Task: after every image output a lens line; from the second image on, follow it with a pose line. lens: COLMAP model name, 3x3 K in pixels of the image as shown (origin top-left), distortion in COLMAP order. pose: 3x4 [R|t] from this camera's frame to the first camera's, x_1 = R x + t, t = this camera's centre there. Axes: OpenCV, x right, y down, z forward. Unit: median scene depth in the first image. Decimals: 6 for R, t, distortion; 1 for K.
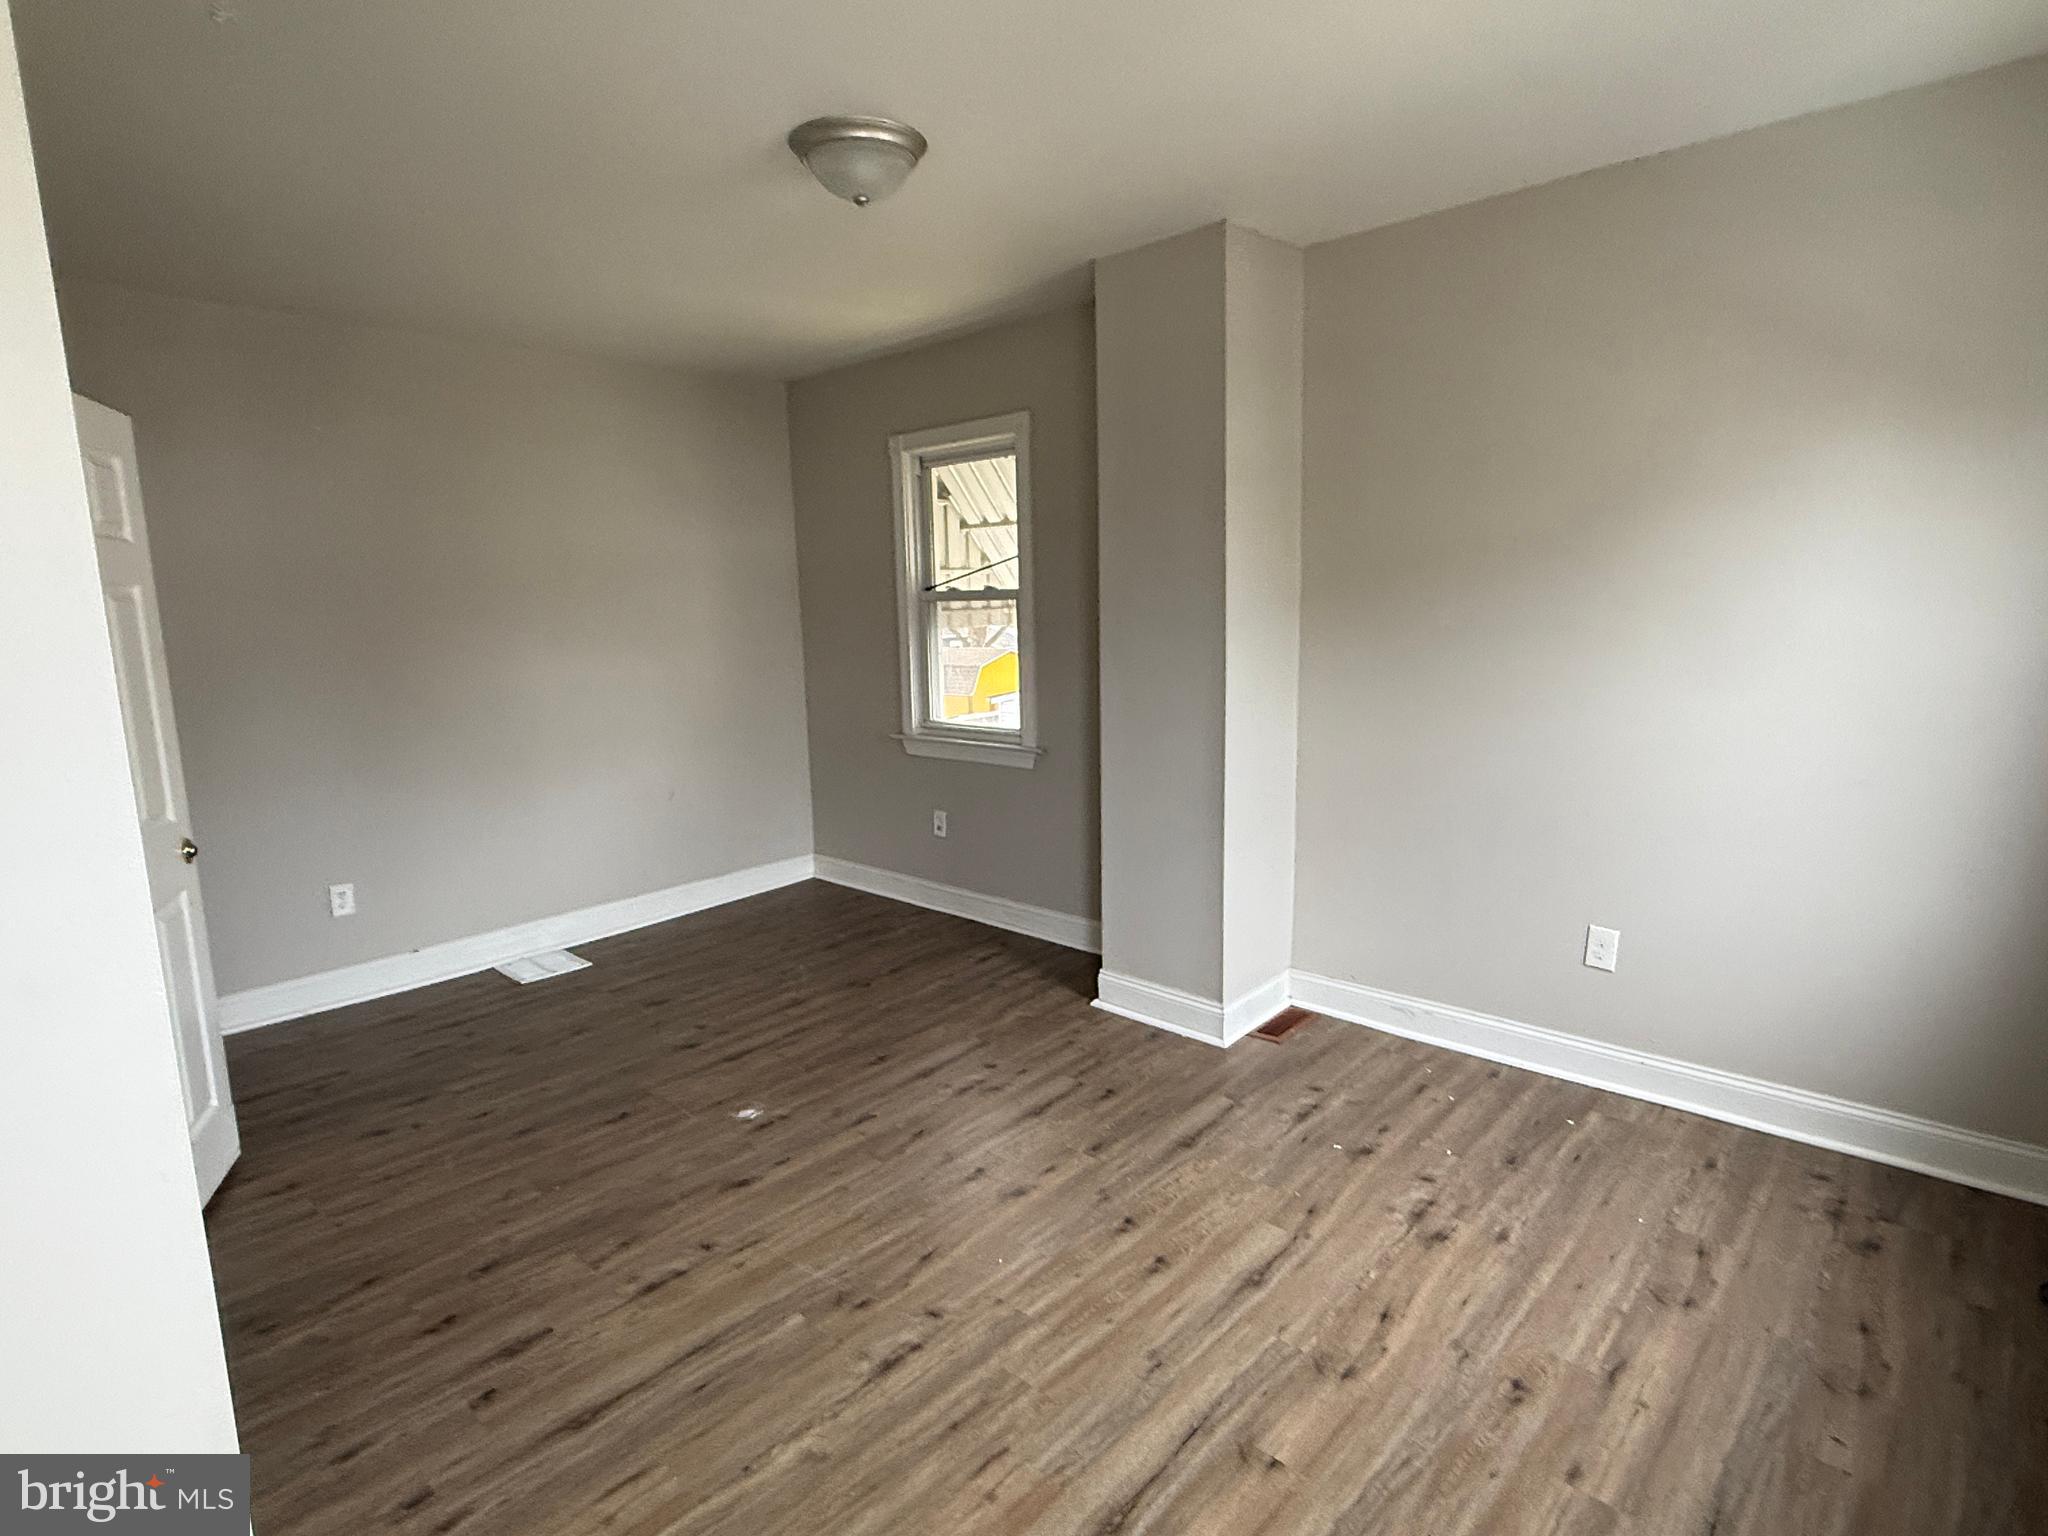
lens RADIAL K [[1066.5, 0, 1028.1], [0, 1066.5, 766.1], [0, 0, 1]] dist [-0.004993, 0.002965]
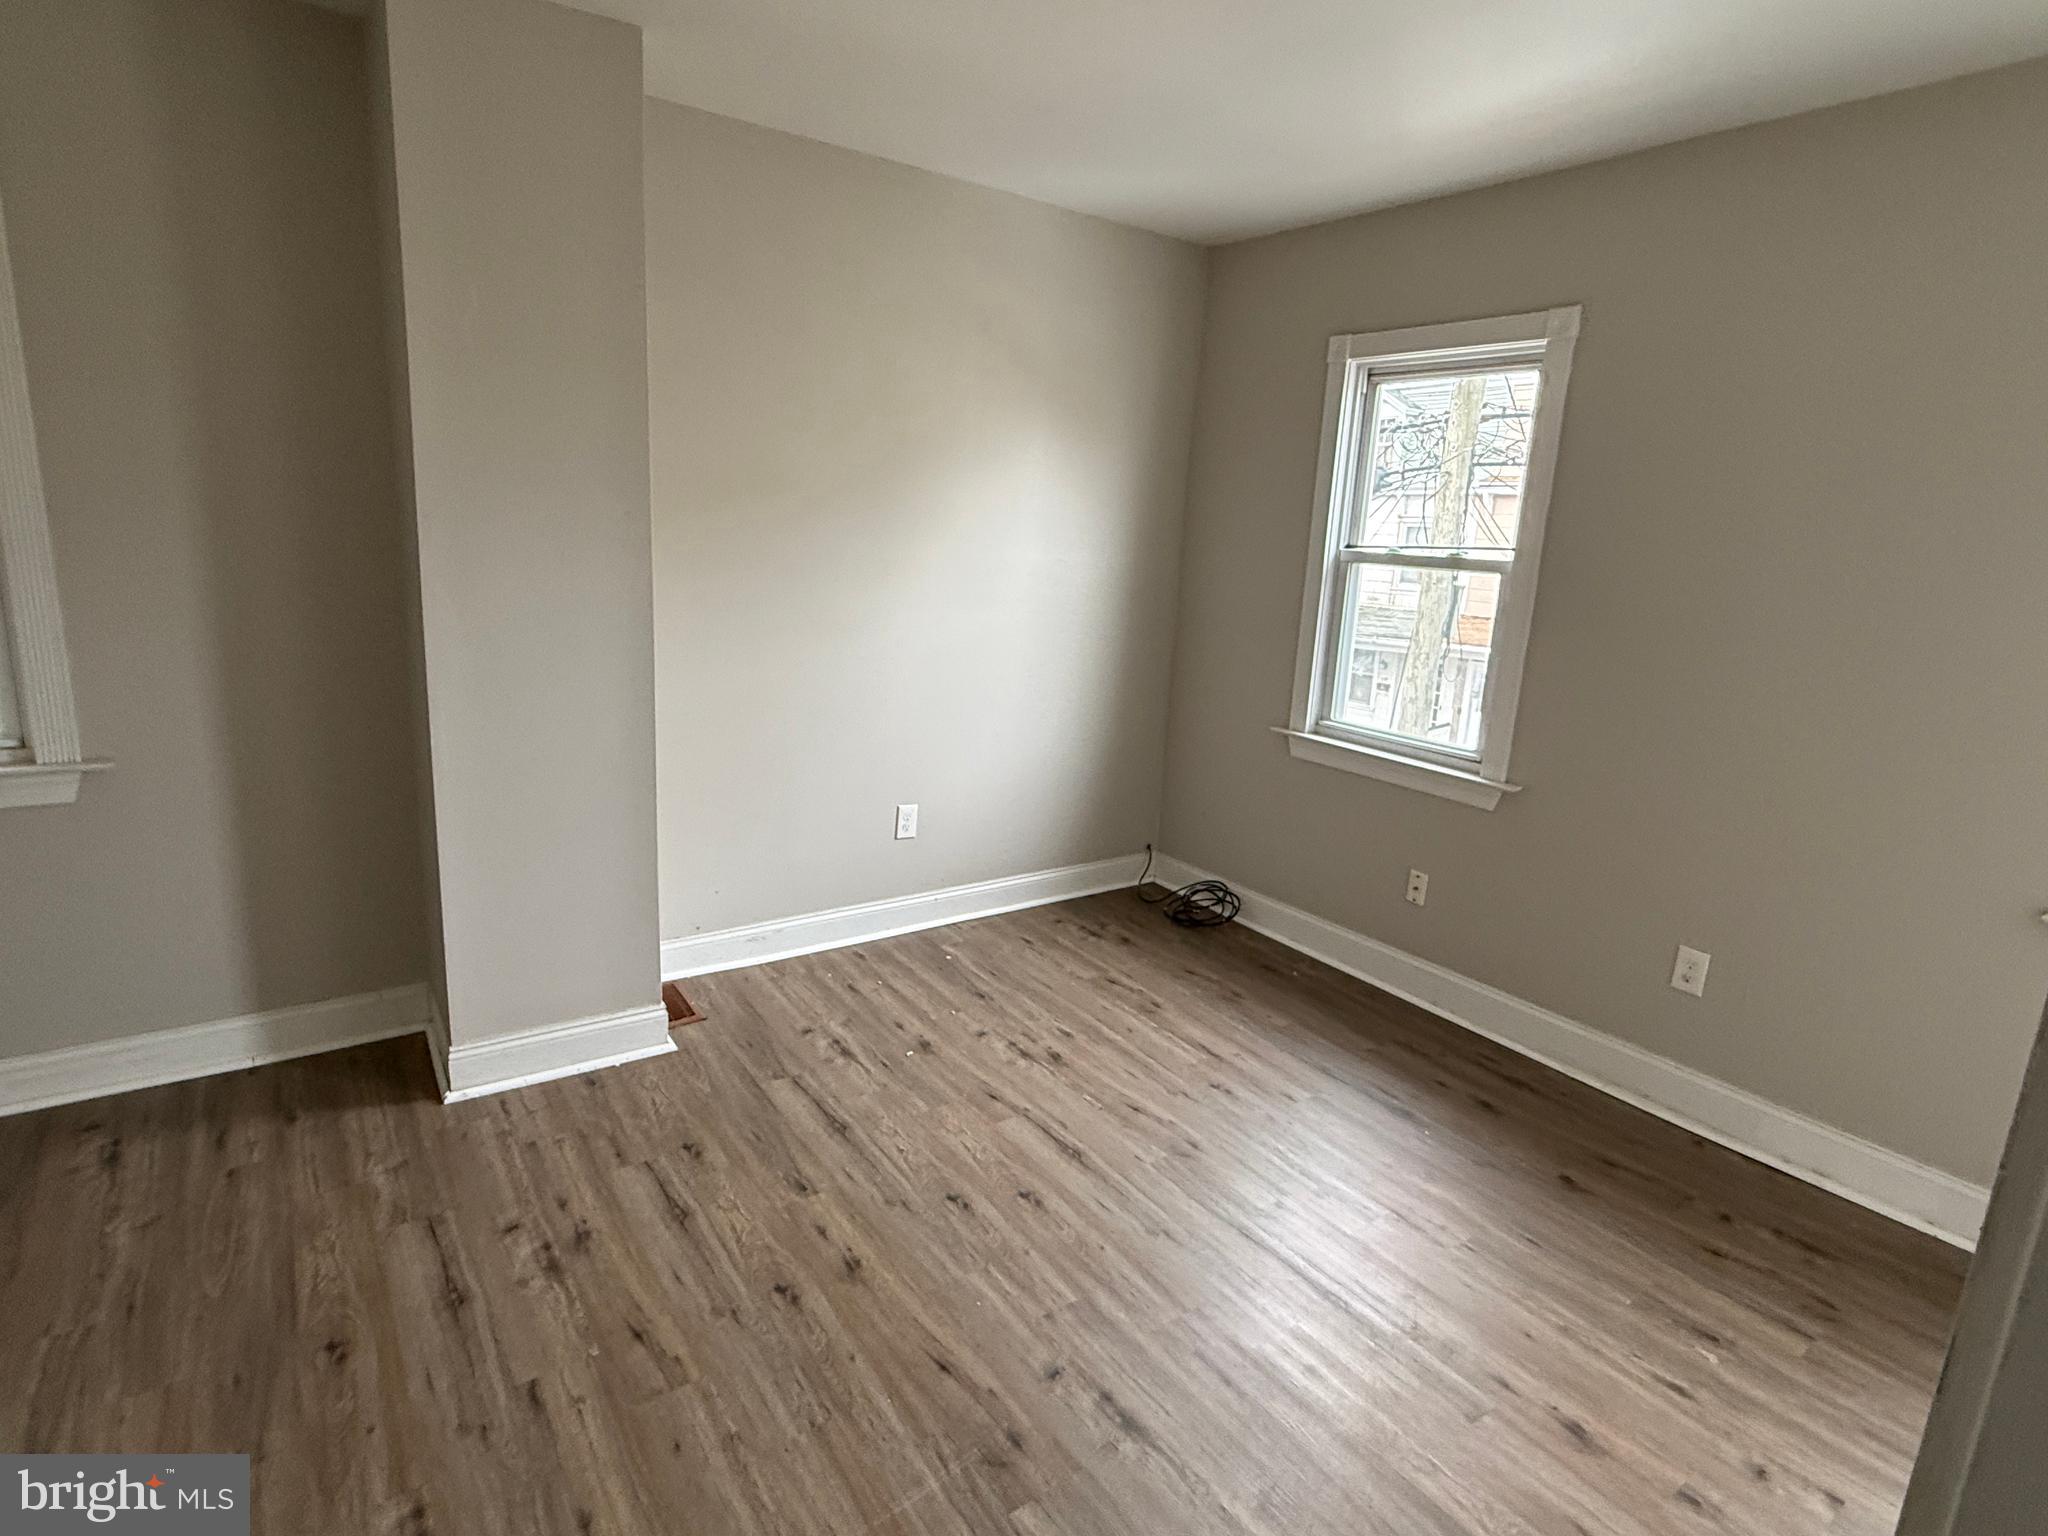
lens RADIAL K [[1066.5, 0, 1028.8], [0, 1066.5, 767.2], [0, 0, 1]] dist [-0.004993, 0.002965]
pose [[0.204856, -0.184061, 0.961330, -0.653427], [0.102289, 0.980808, 0.165992, -0.087459], [-0.973433, 0.064329, 0.219752, 0.628451]]
